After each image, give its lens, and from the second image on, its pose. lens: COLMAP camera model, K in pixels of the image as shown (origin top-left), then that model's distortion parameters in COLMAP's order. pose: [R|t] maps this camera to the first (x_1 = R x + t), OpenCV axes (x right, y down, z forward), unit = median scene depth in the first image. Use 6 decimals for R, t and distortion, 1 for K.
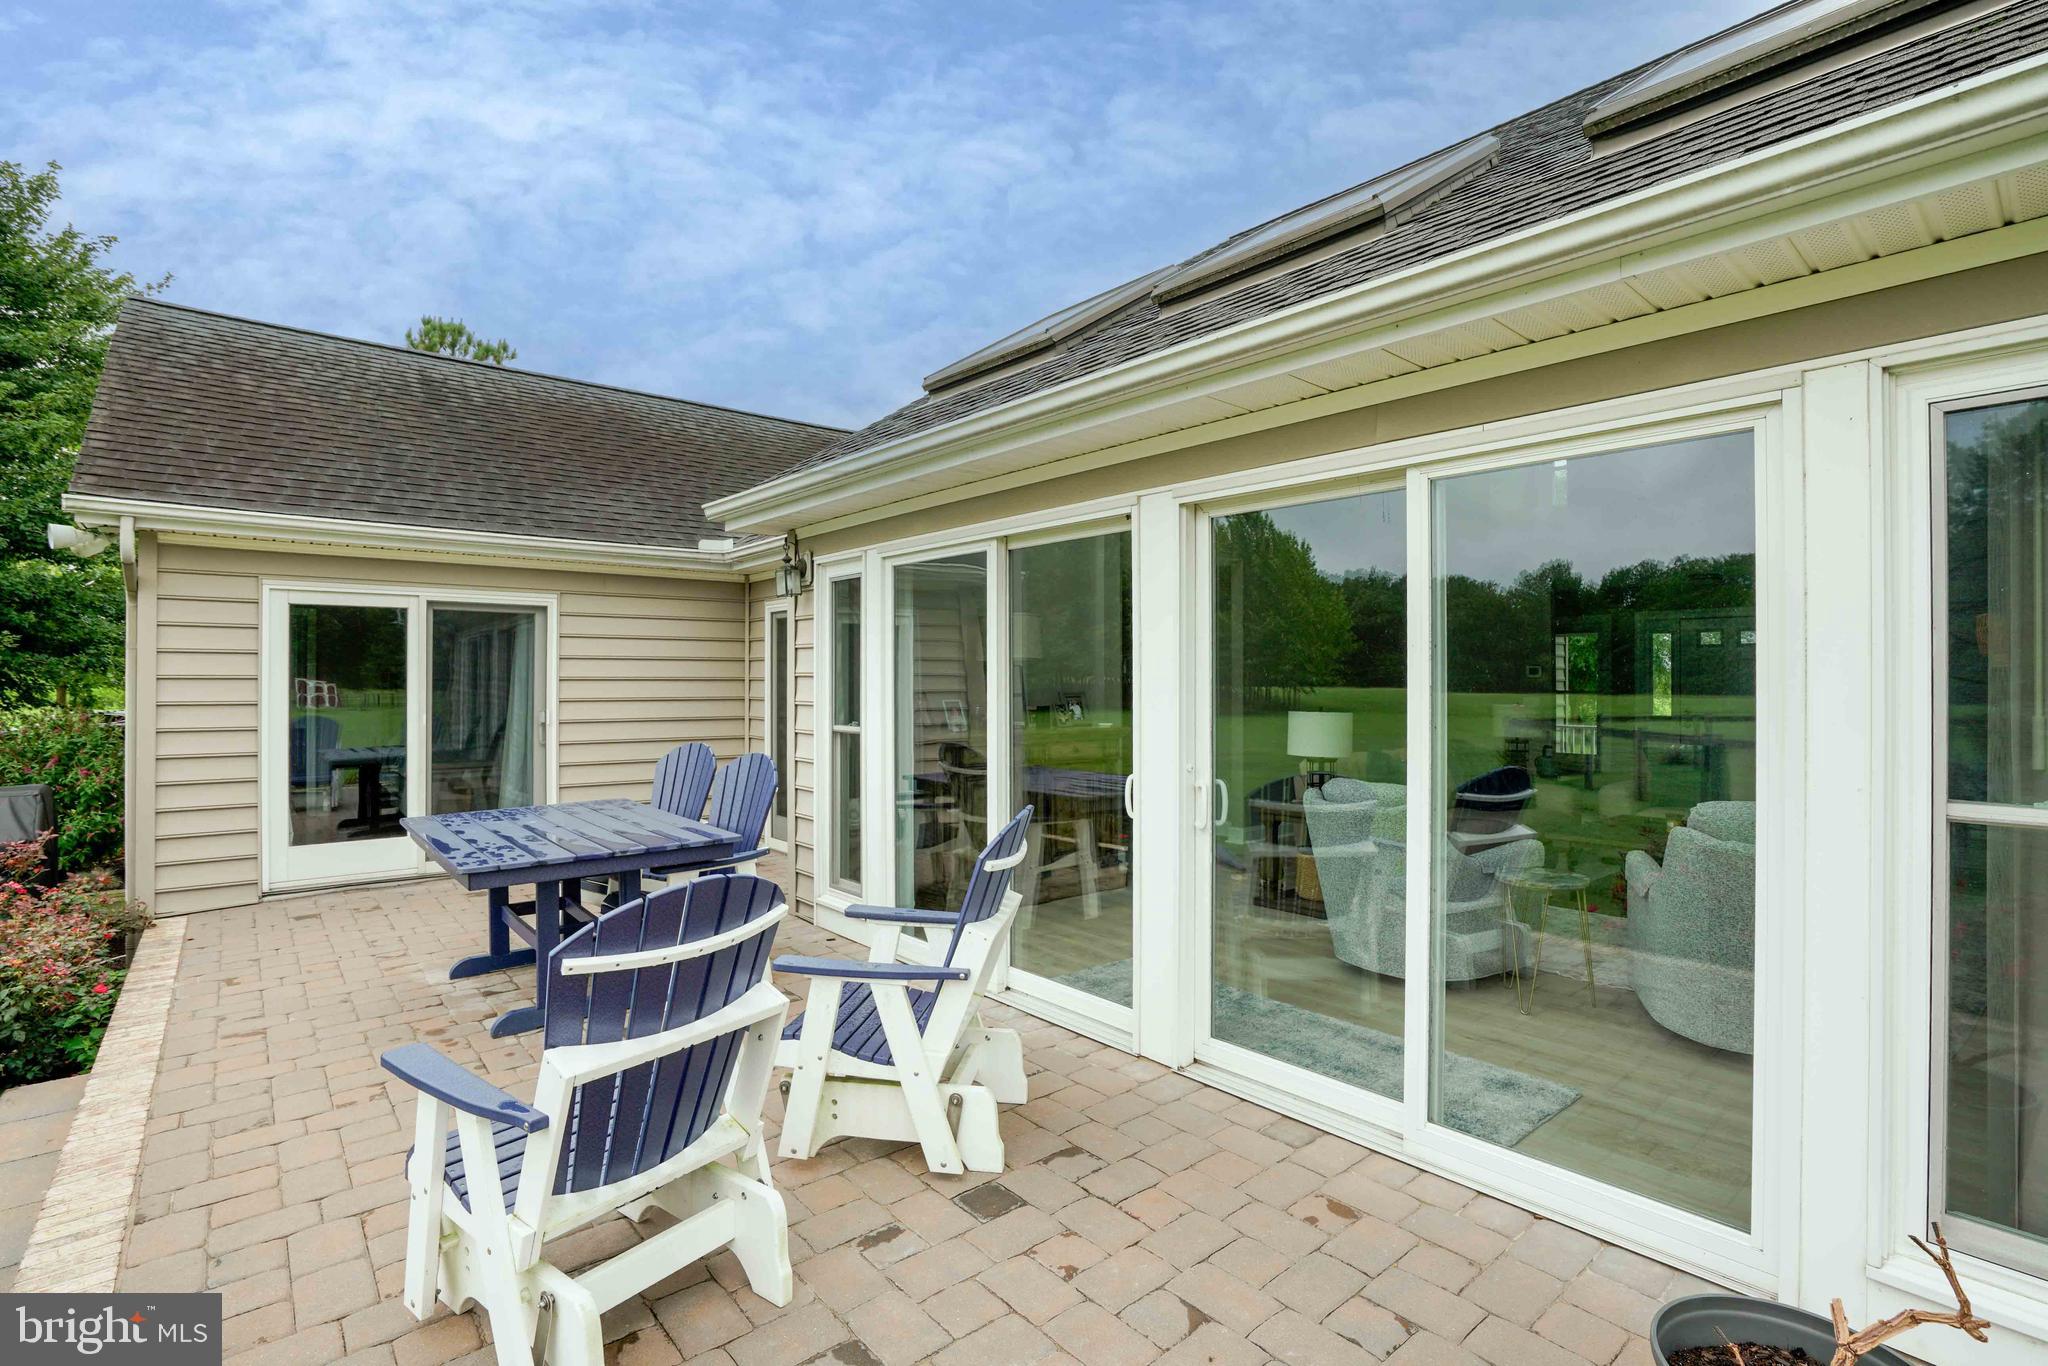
lens RADIAL K [[950.0, 0, 1024.0], [0, 950.0, 683.0], [0, 0, 1]] dist [-0.059431, 0.018518]
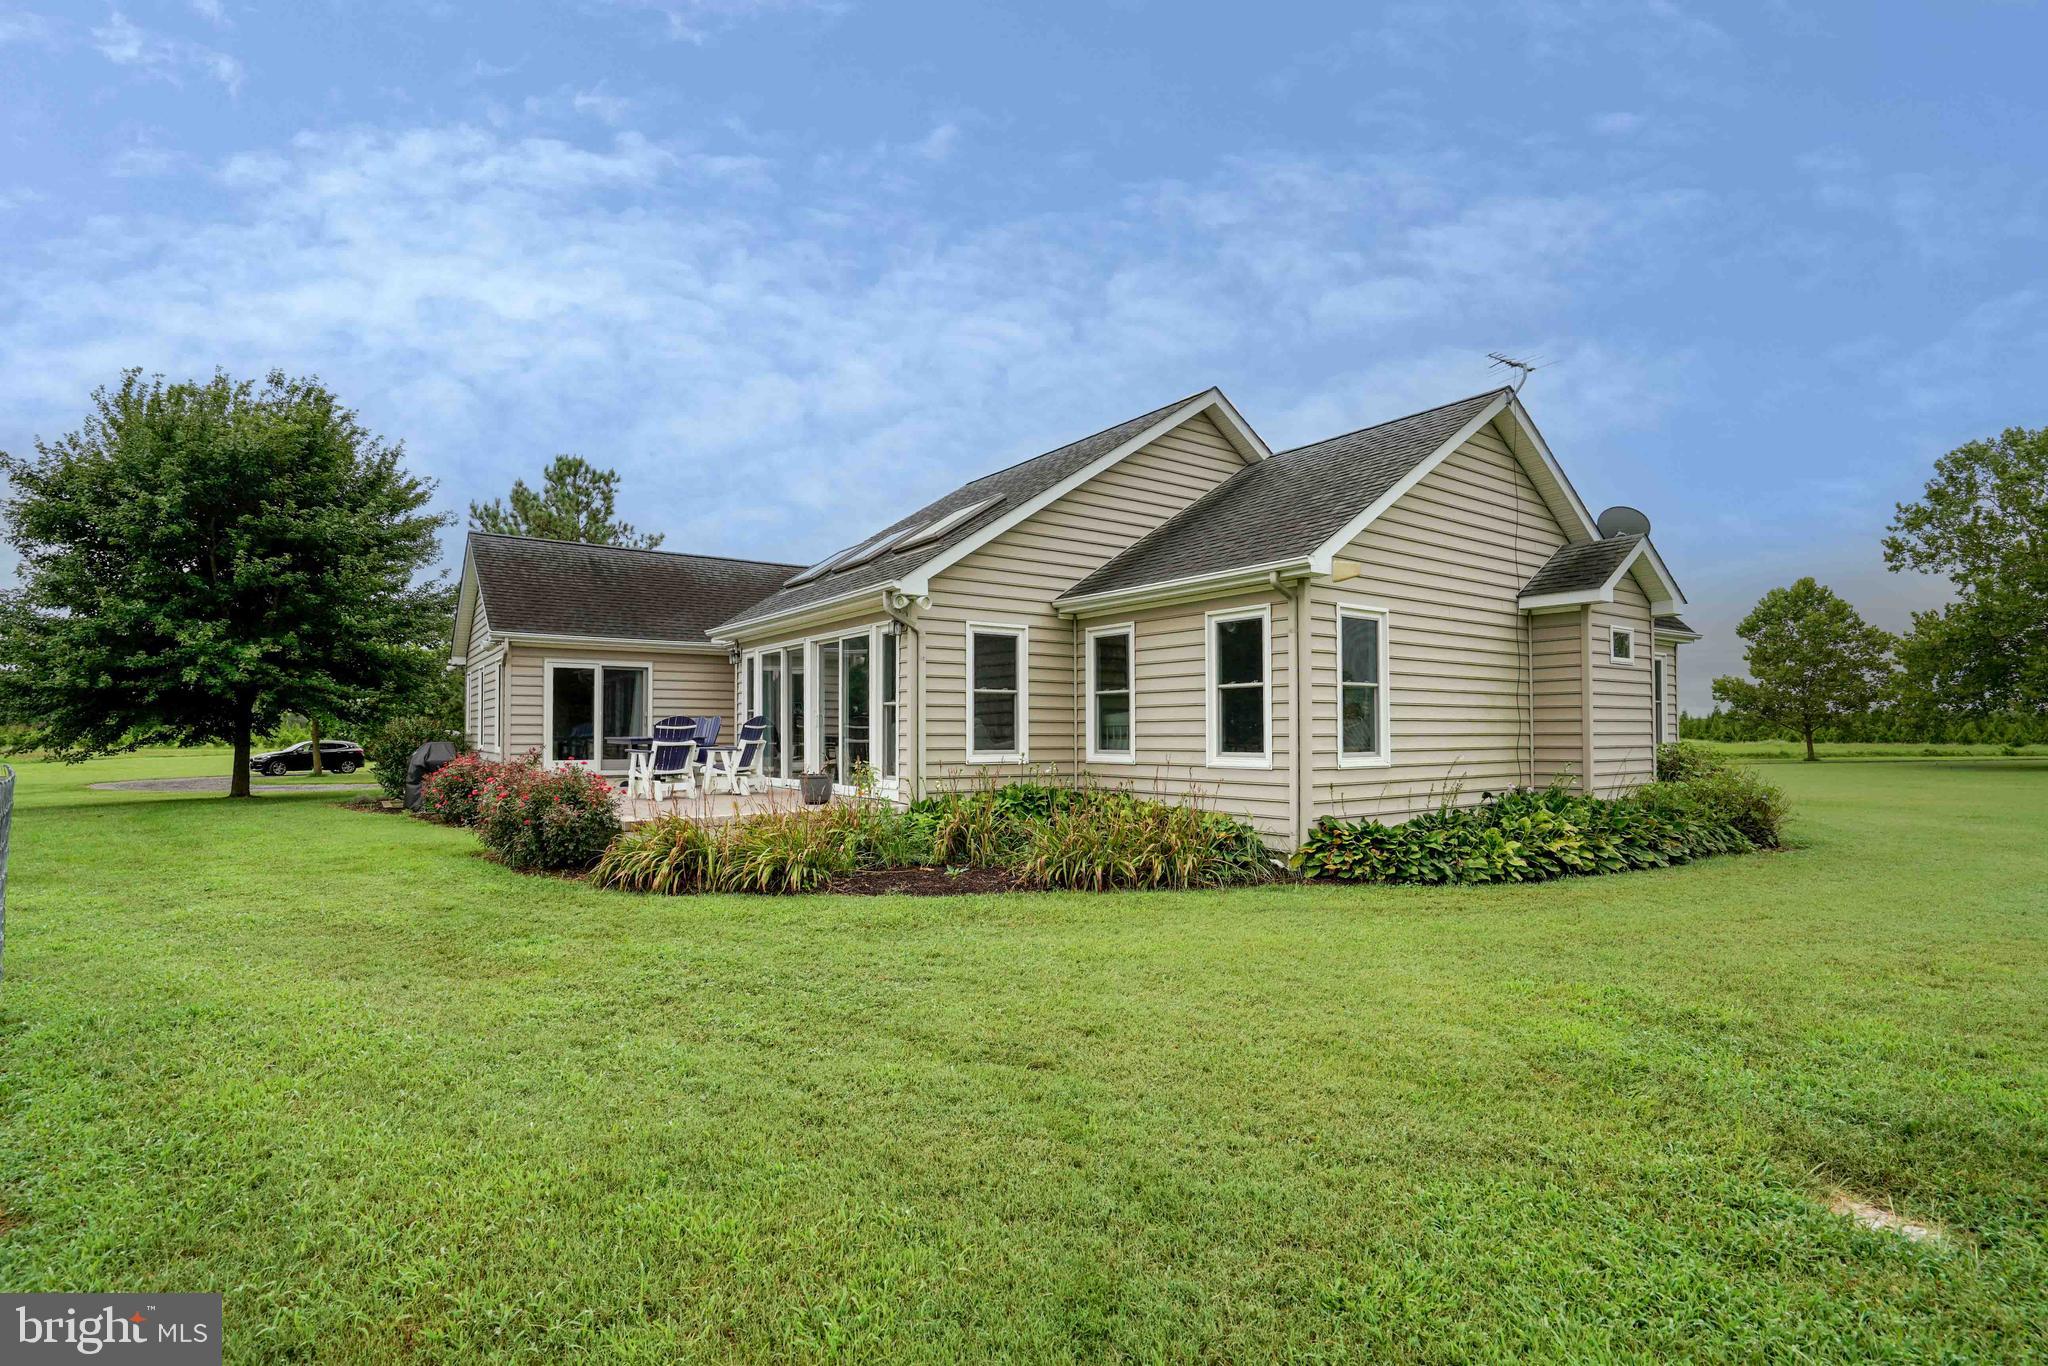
lens RADIAL K [[950.0, 0, 1024.0], [0, 950.0, 683.0], [0, 0, 1]] dist [-0.059431, 0.018518]
pose [[0.997025, -0.007772, -0.076686, 0.726550], [0.003987, 0.998771, -0.049397, 0.092384], [0.076976, 0.048944, 0.995831, -1.512924]]
